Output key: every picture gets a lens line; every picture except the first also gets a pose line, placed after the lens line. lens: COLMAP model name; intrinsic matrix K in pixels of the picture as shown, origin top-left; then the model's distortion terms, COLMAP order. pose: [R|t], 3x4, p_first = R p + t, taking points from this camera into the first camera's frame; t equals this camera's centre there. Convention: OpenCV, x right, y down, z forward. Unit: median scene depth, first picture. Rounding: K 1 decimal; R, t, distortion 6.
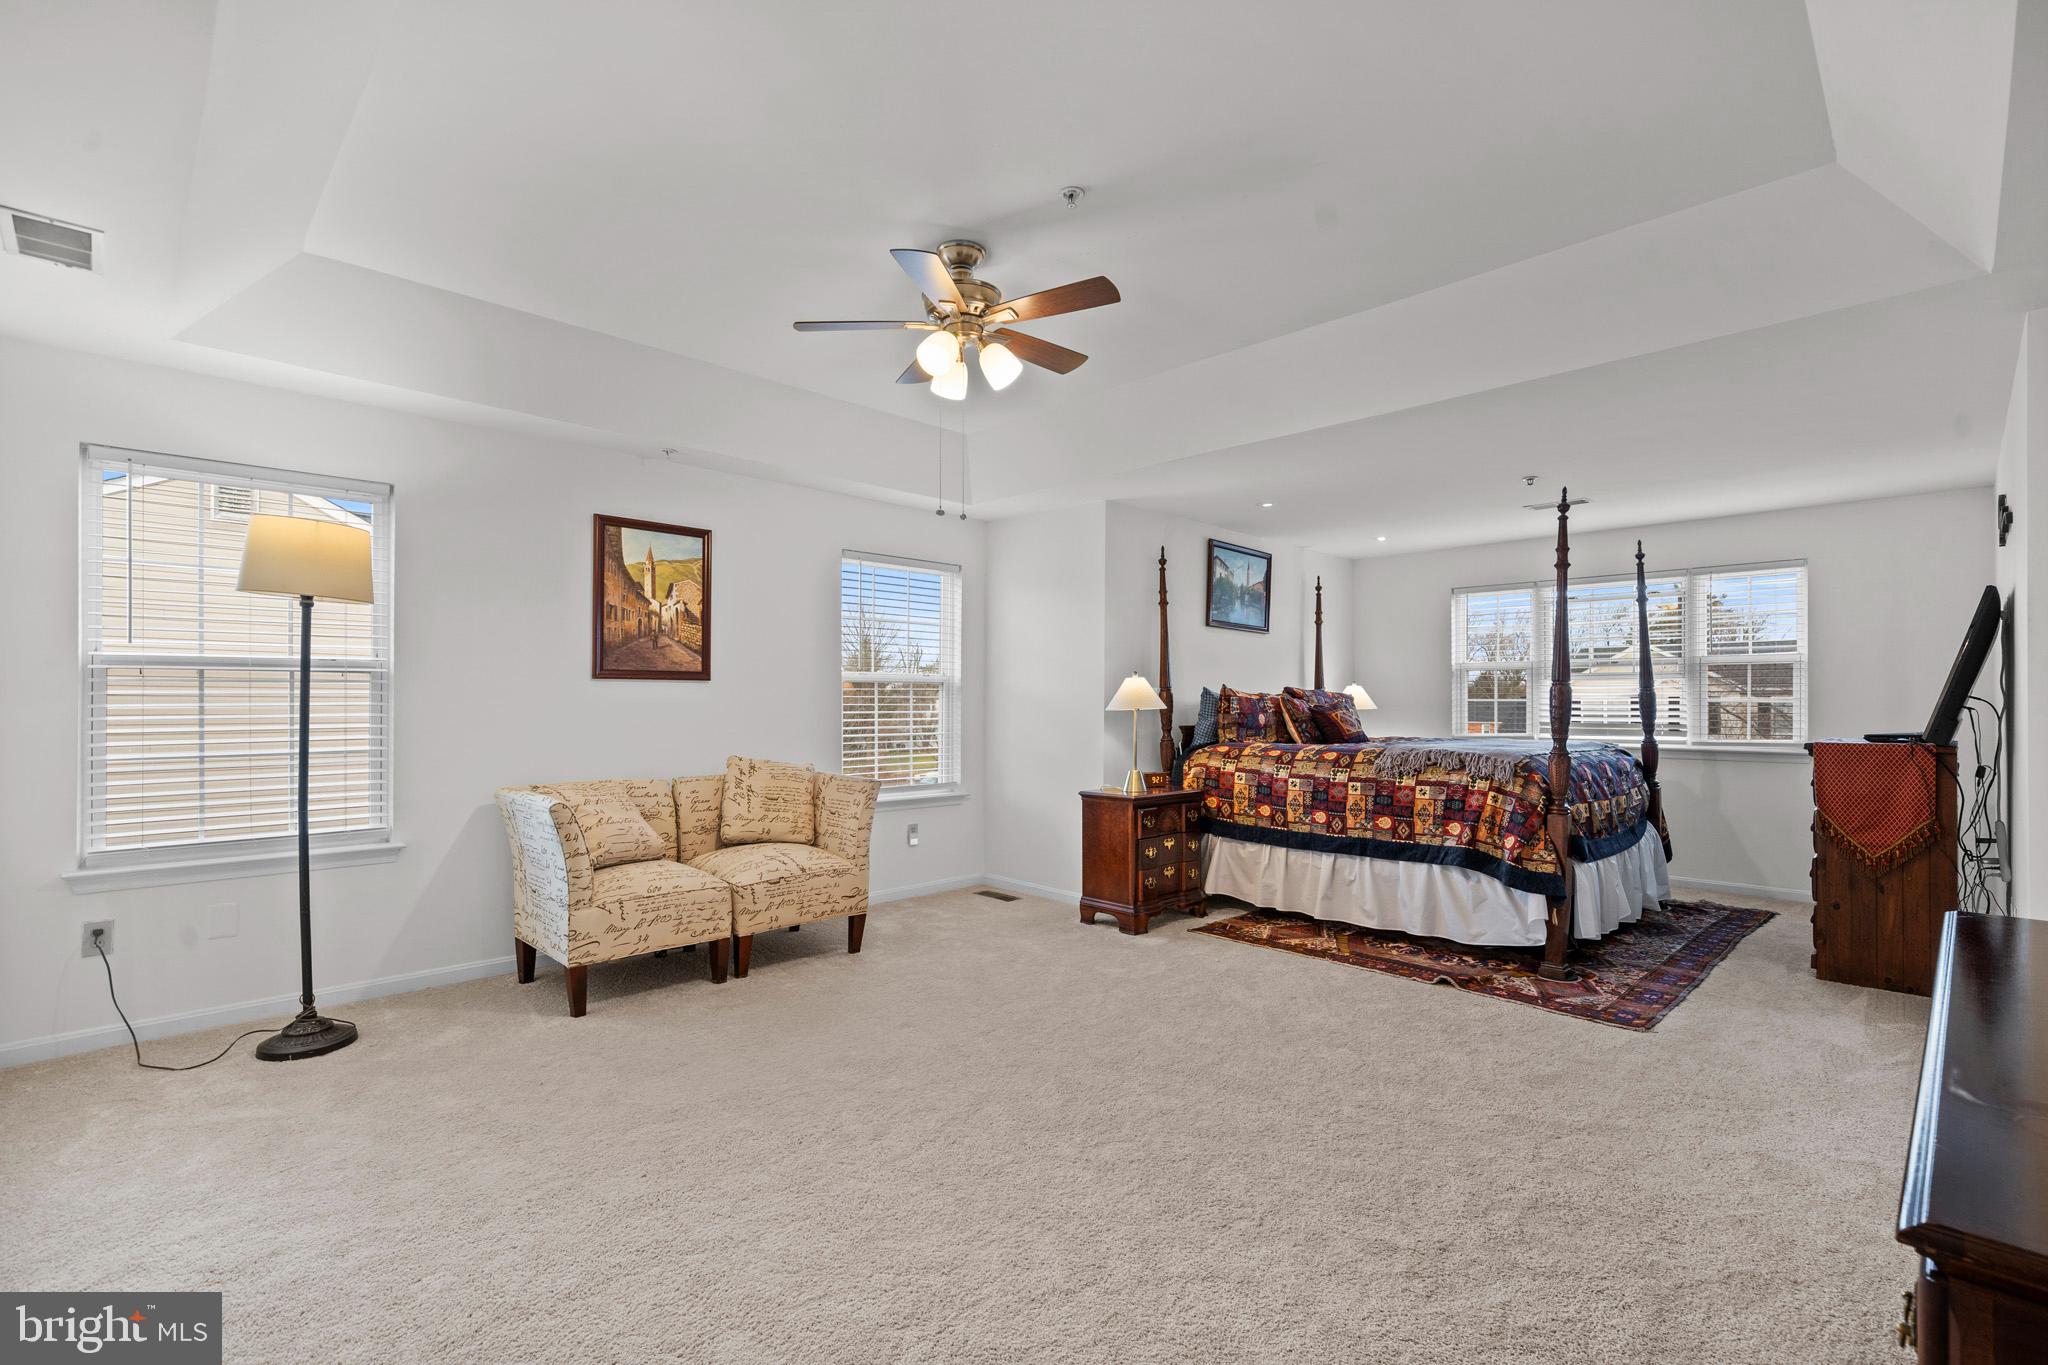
lens RADIAL K [[915.7, 0, 1031.6], [0, 915.7, 727.8], [0, 0, 1]] dist [0.001721, 0.000175]
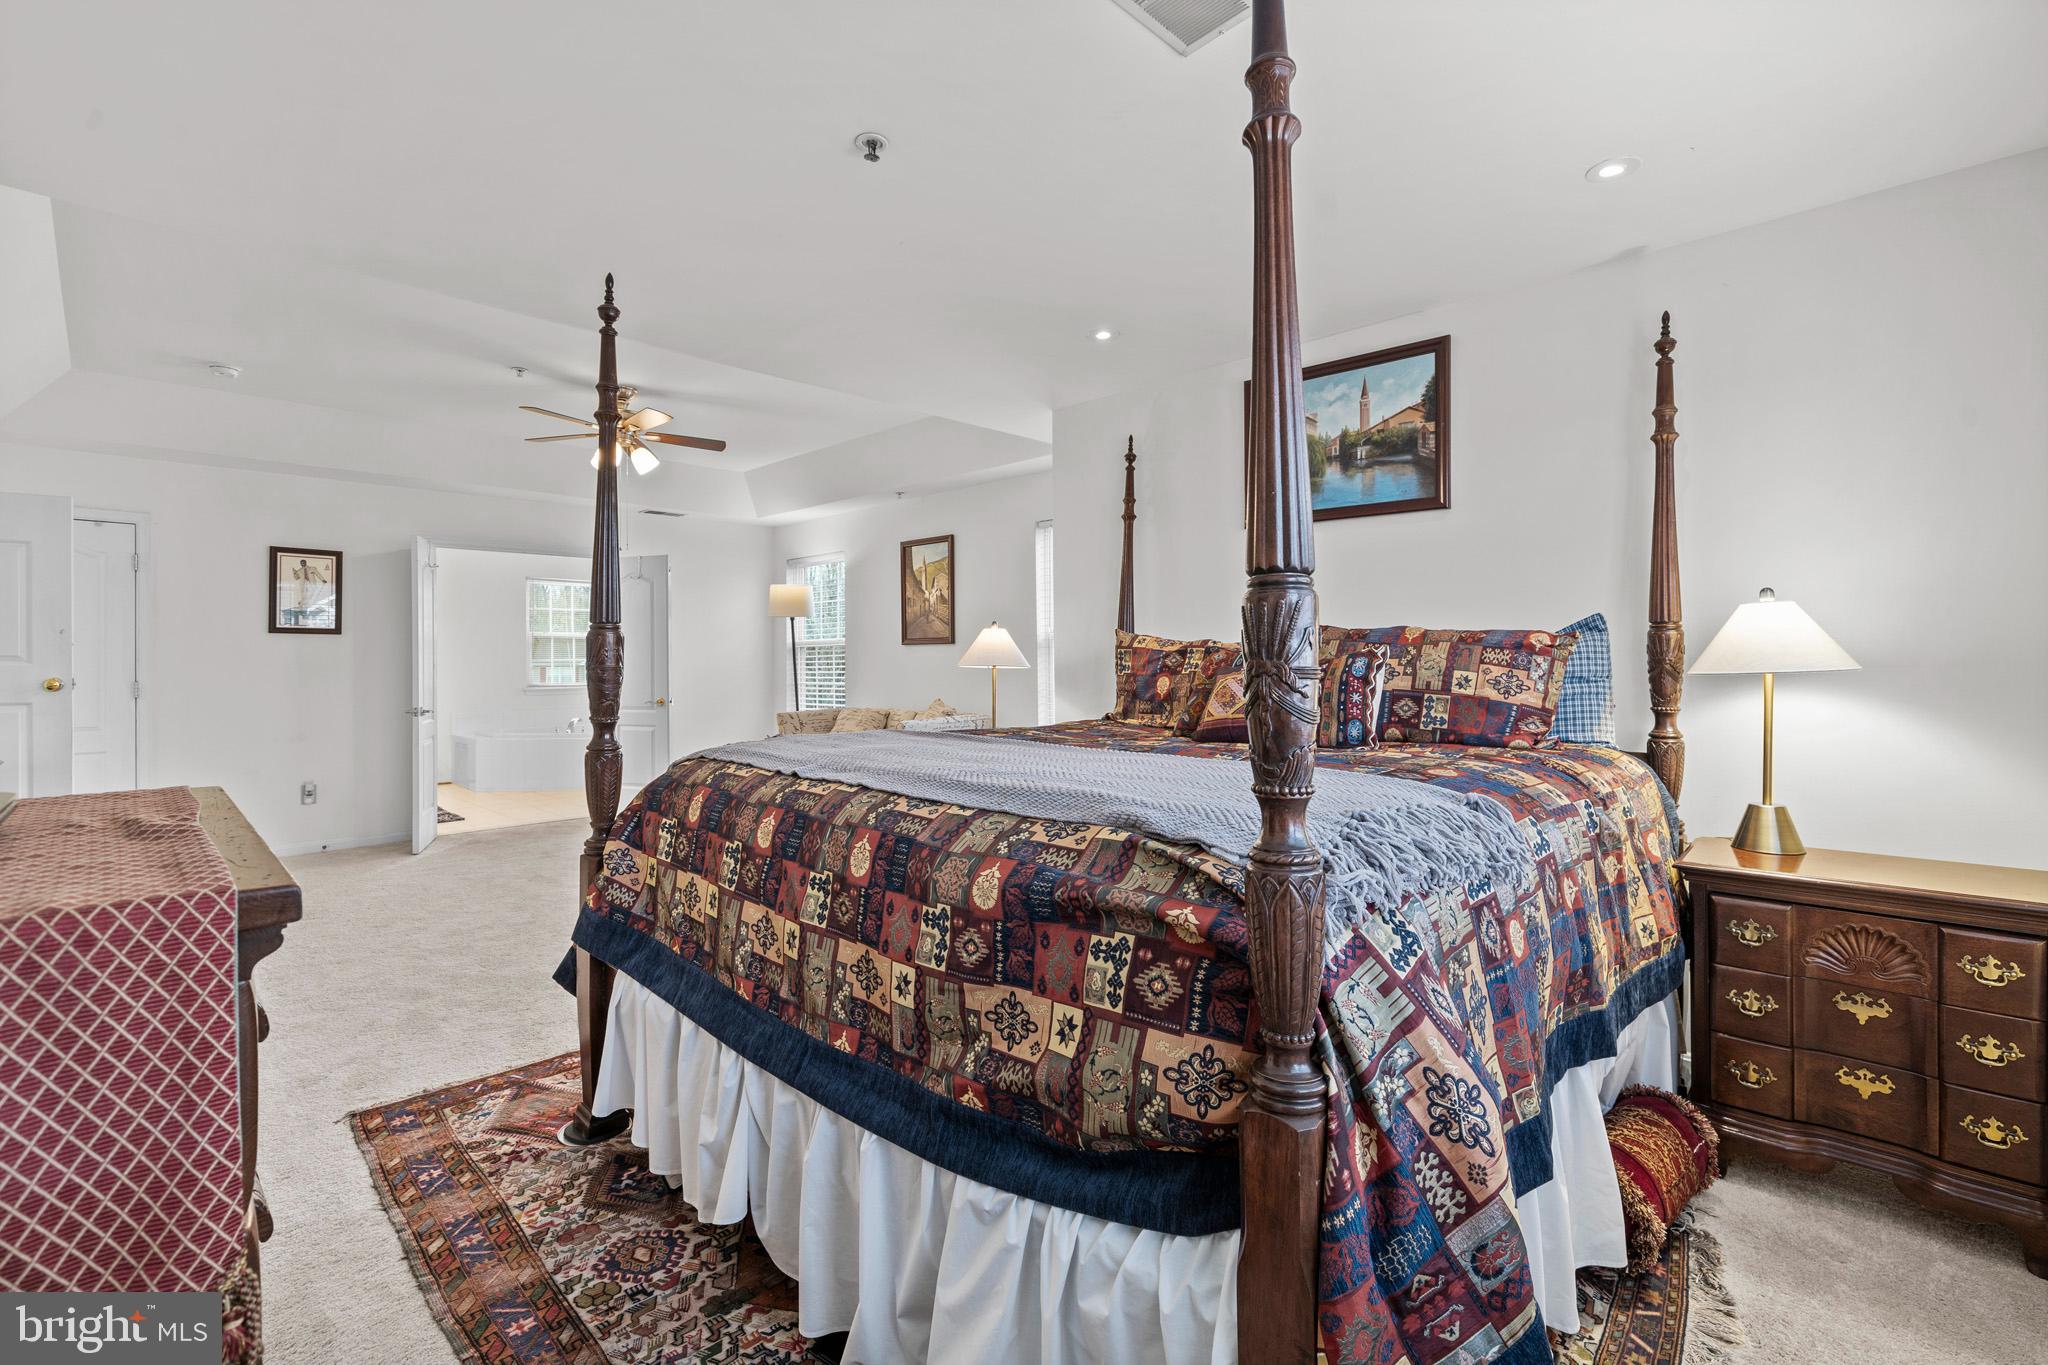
lens RADIAL K [[905.4, 0, 1043.3], [0, 905.4, 682.9], [0, 0, 1]] dist [0.000871, 0.000106]
pose [[0.018019, 0.024580, -0.999535, 0.916720], [-0.023062, 0.999442, 0.024162, -0.026420], [0.999572, 0.022615, 0.018576, 1.009720]]
